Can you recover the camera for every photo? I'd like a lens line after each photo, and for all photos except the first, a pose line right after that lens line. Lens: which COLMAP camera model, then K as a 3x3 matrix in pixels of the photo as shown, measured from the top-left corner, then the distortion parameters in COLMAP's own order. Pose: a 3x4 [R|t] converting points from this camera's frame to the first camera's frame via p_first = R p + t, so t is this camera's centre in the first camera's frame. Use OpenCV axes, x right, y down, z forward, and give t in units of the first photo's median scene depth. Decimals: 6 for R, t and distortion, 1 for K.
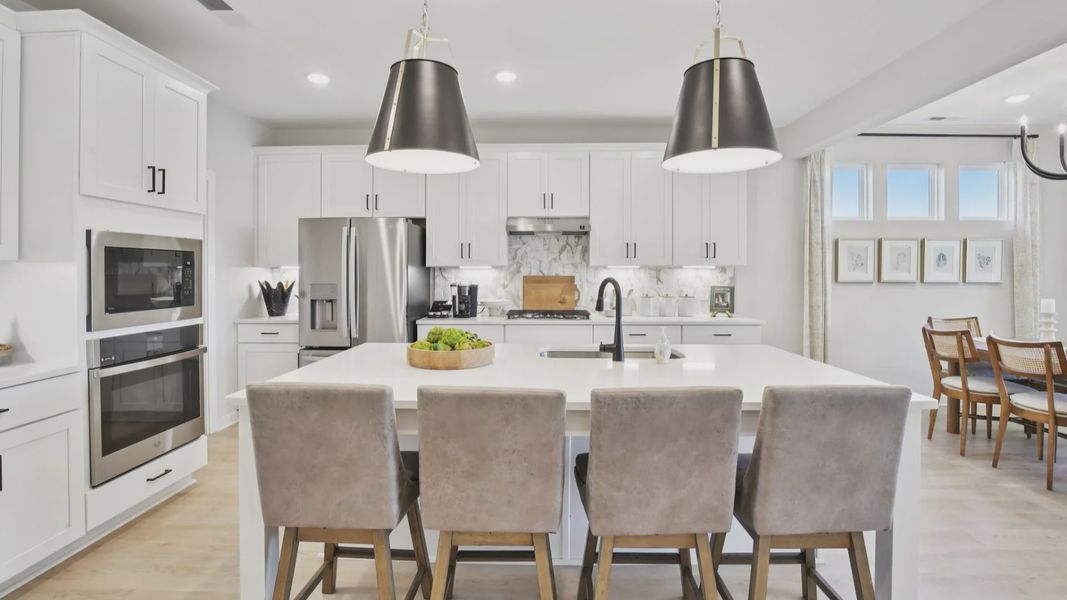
lens RADIAL K [[491.1, 0, 536.3], [0, 491.1, 276.9], [0, 0, 1]] dist [-0.027938, 0.001195]
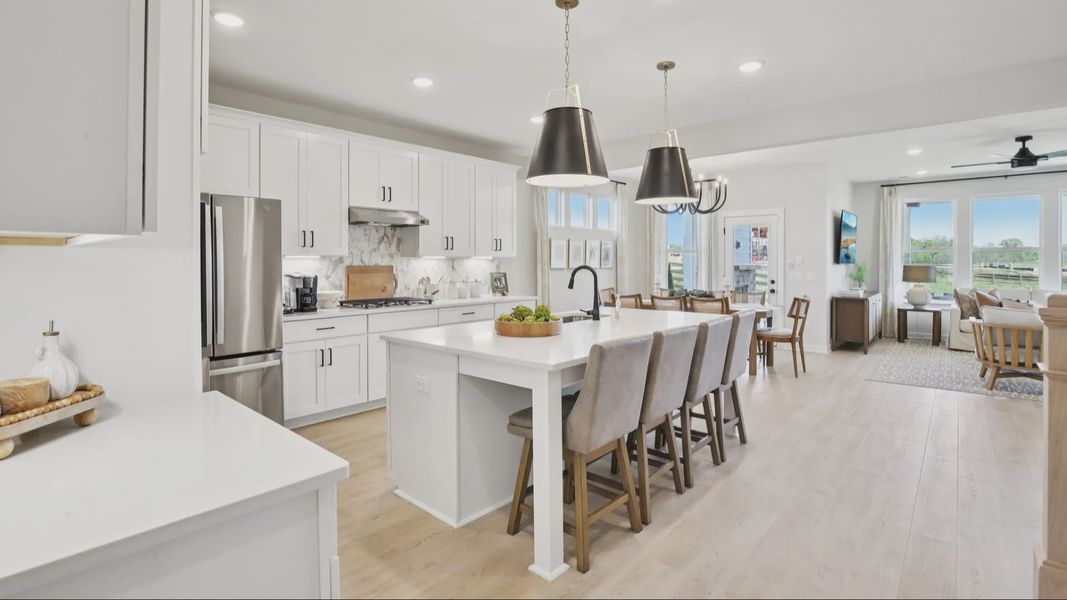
lens RADIAL K [[494.5, 0, 535.3], [0, 494.5, 261.1], [0, 0, 1]] dist [-0.026351, 0.001338]
pose [[0.648416, -0.001475, 0.761285, -0.543700], [0.009614, 0.999934, -0.006251, -0.002141], [-0.761226, 0.011373, 0.648387, 0.070941]]
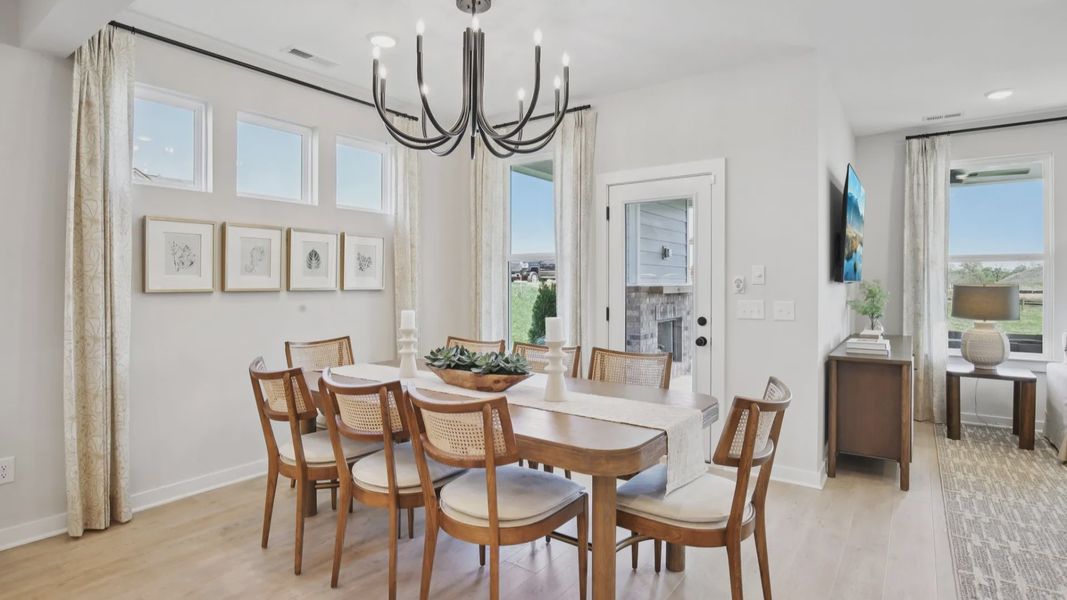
lens RADIAL K [[539.0, 0, 535.2], [0, 539.0, 282.1], [0, 0, 1]] dist [-0.025719, 0.001691]
pose [[0.574964, -0.001279, 0.818178, 0.372282], [0.009744, 0.999939, -0.005284, 0.006279], [-0.818121, 0.011011, 0.574941, 0.262358]]
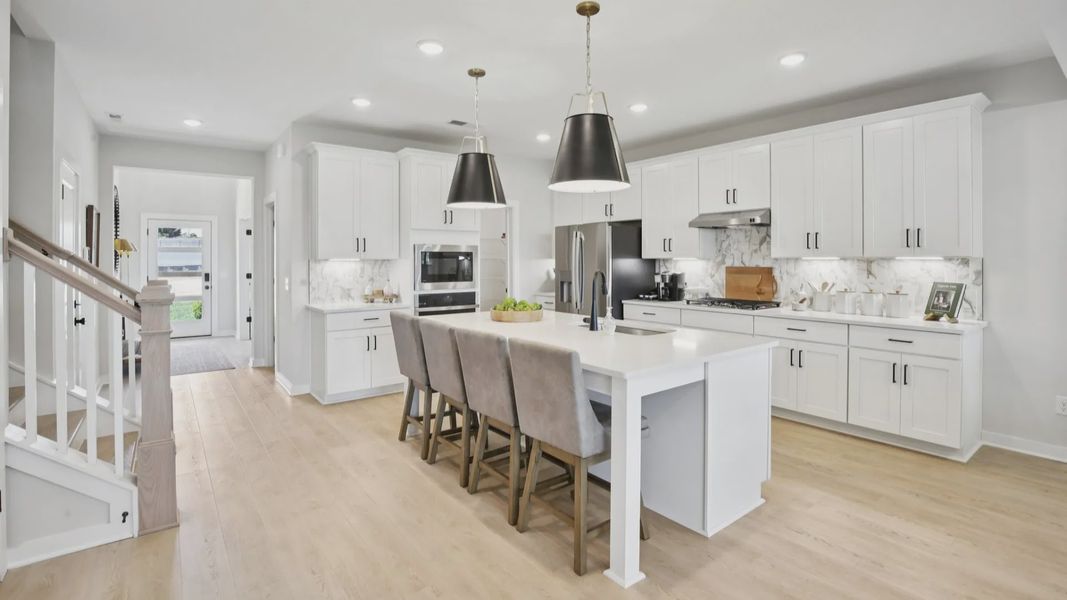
lens RADIAL K [[494.5, 0, 535.3], [0, 494.5, 261.1], [0, 0, 1]] dist [-0.026351, 0.001338]
pose [[0.623668, 0.001420, -0.781688, 0.562827], [-0.005888, 0.999979, -0.002882, -0.009014], [0.781667, 0.006399, 0.623663, 0.004100]]
